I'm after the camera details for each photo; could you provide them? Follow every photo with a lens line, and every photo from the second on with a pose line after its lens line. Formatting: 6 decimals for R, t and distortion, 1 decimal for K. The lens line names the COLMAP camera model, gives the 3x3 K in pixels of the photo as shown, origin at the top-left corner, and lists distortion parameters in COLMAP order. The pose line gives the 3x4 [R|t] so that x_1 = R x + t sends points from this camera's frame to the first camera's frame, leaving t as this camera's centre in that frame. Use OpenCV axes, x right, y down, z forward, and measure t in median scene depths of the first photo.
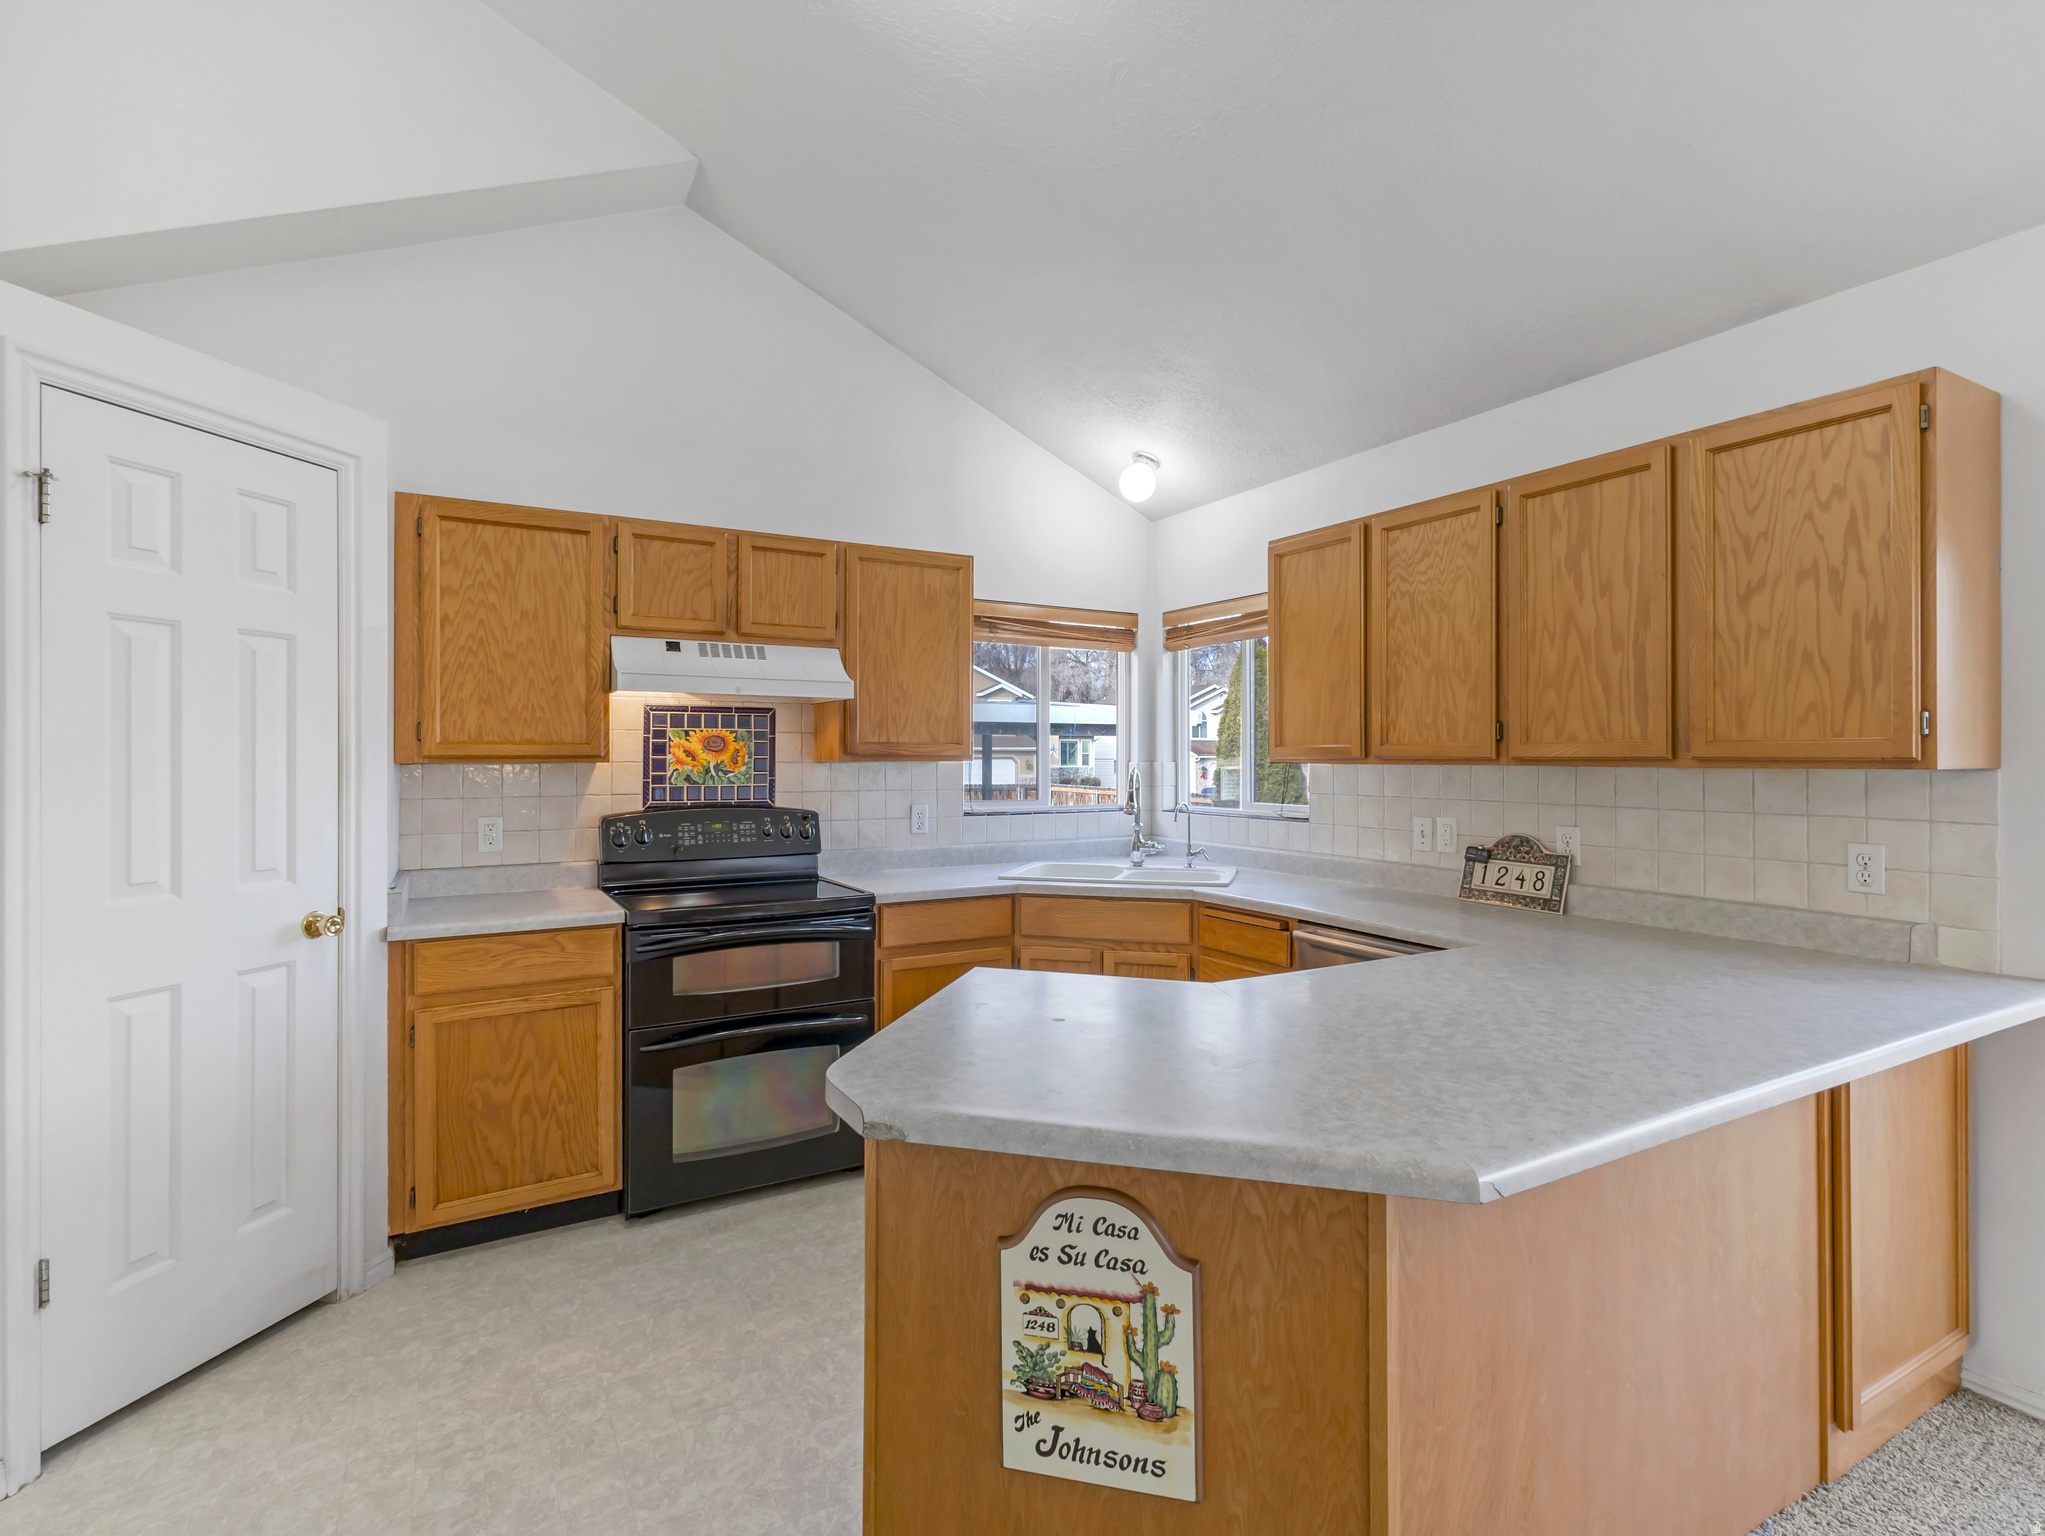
lens RADIAL K [[993.2, 0, 1022.5], [0, 993.2, 768.0], [0, 0, 1]] dist [0.005082, 0.001368]
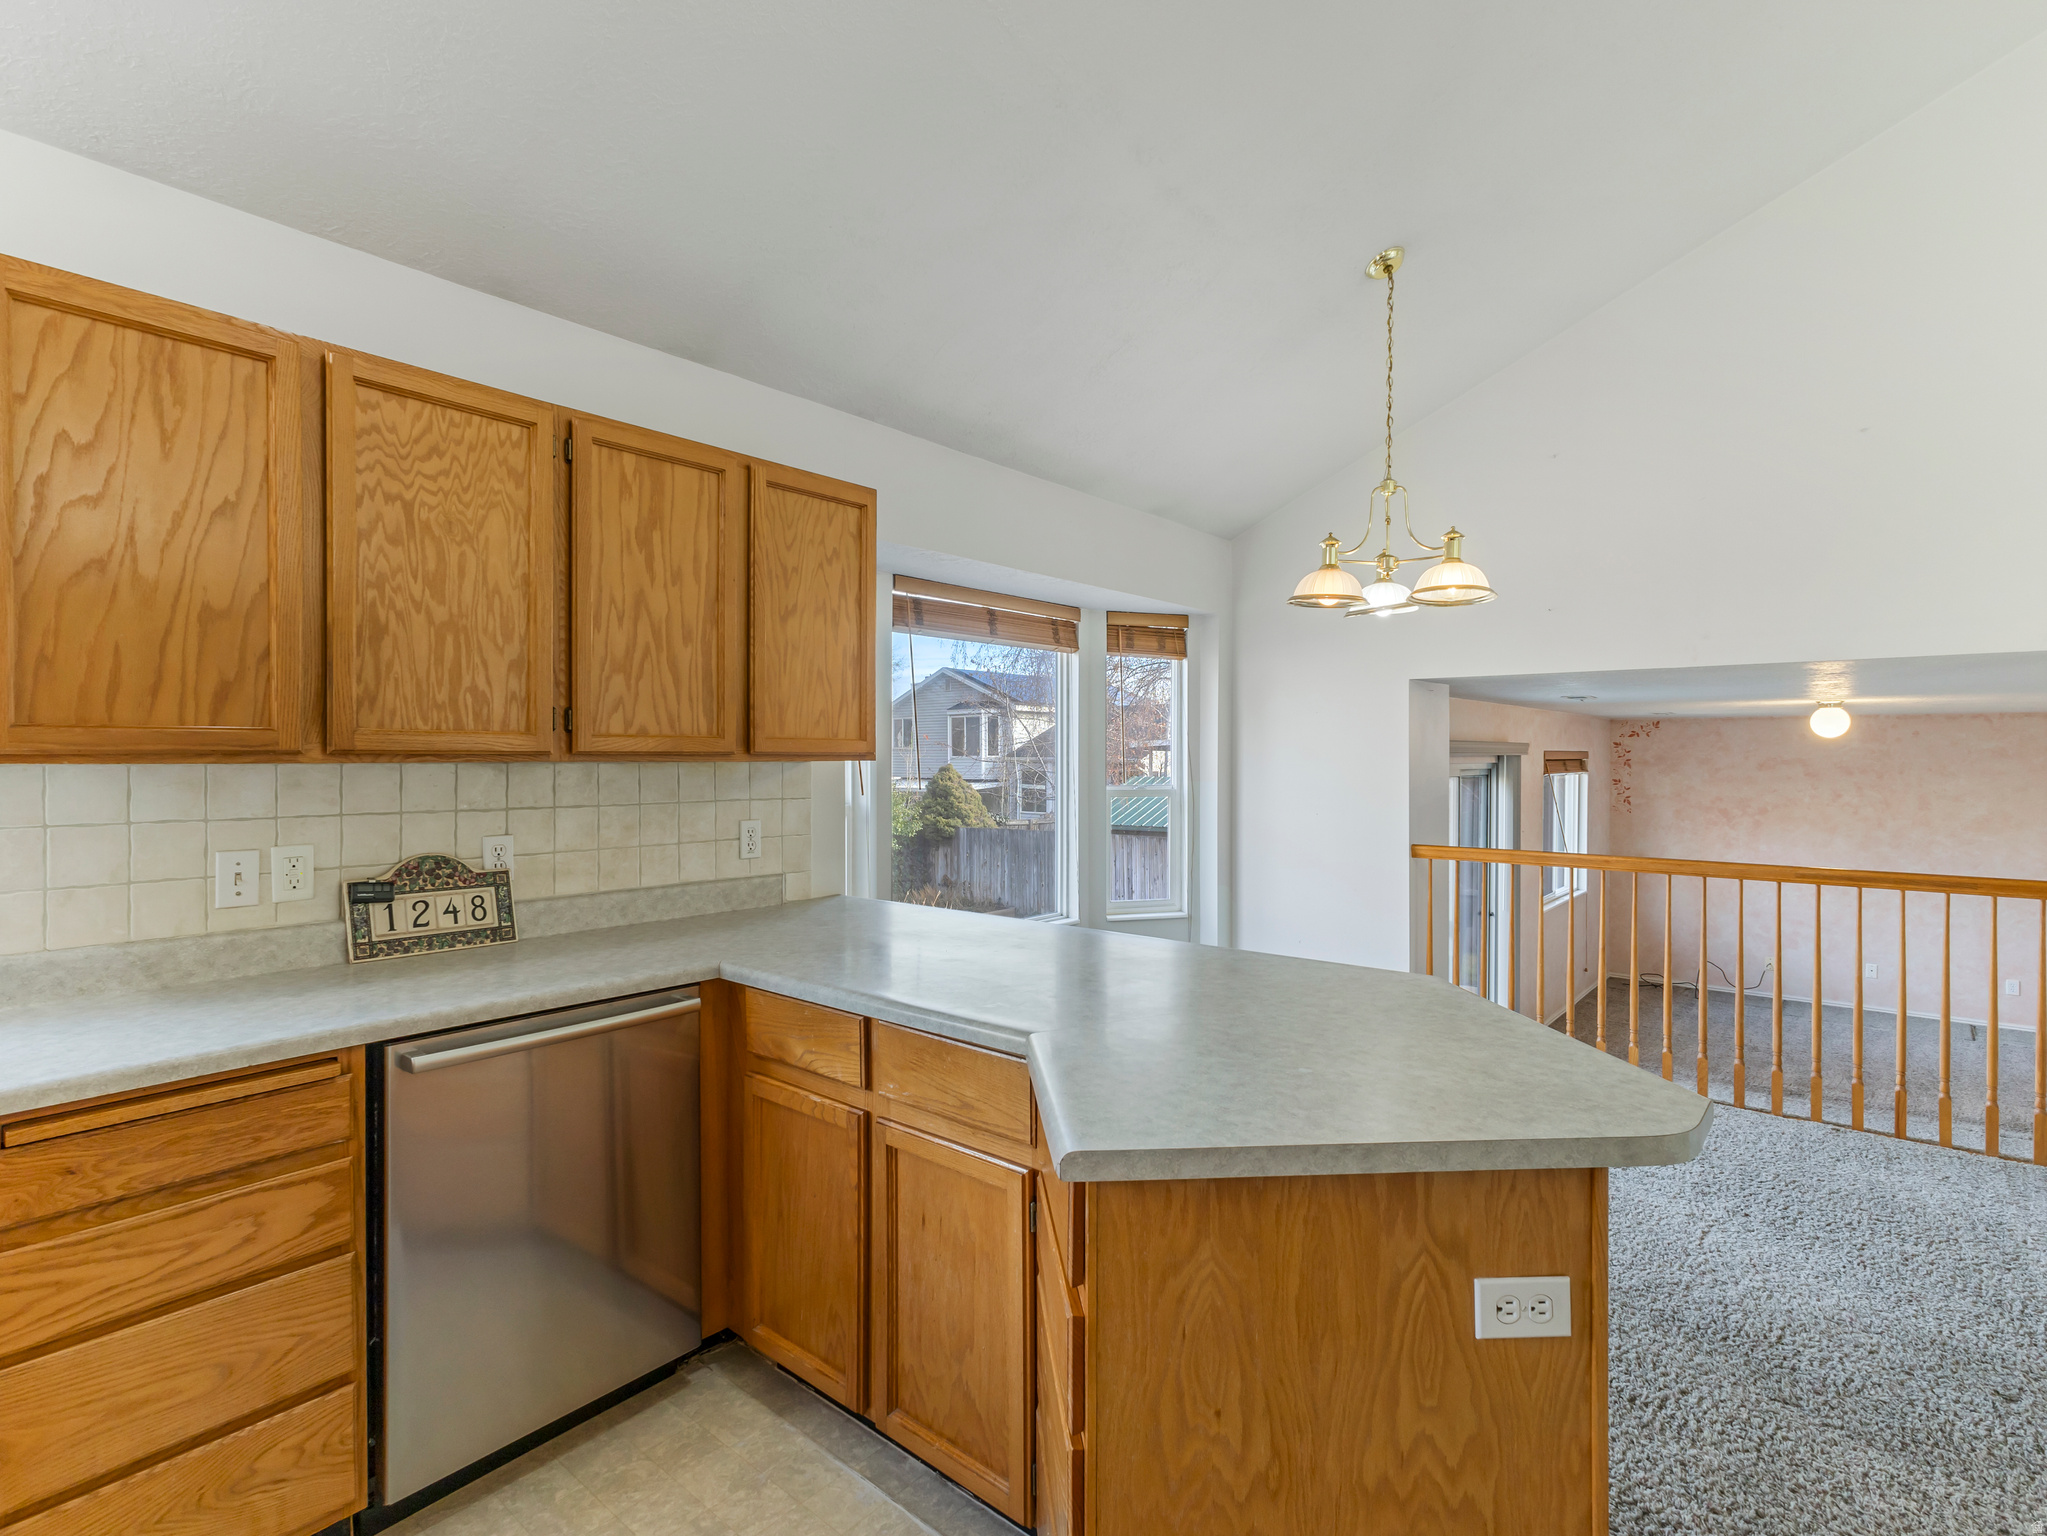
lens RADIAL K [[994.1, 0, 1023.5], [0, 994.1, 768.0], [0, 0, 1]] dist [0.005082, 0.001368]
pose [[-0.329257, -0.014017, 0.944136, -0.381771], [0.008853, 0.999800, 0.017931, -0.008579], [-0.944199, 0.014262, -0.329067, 0.876803]]
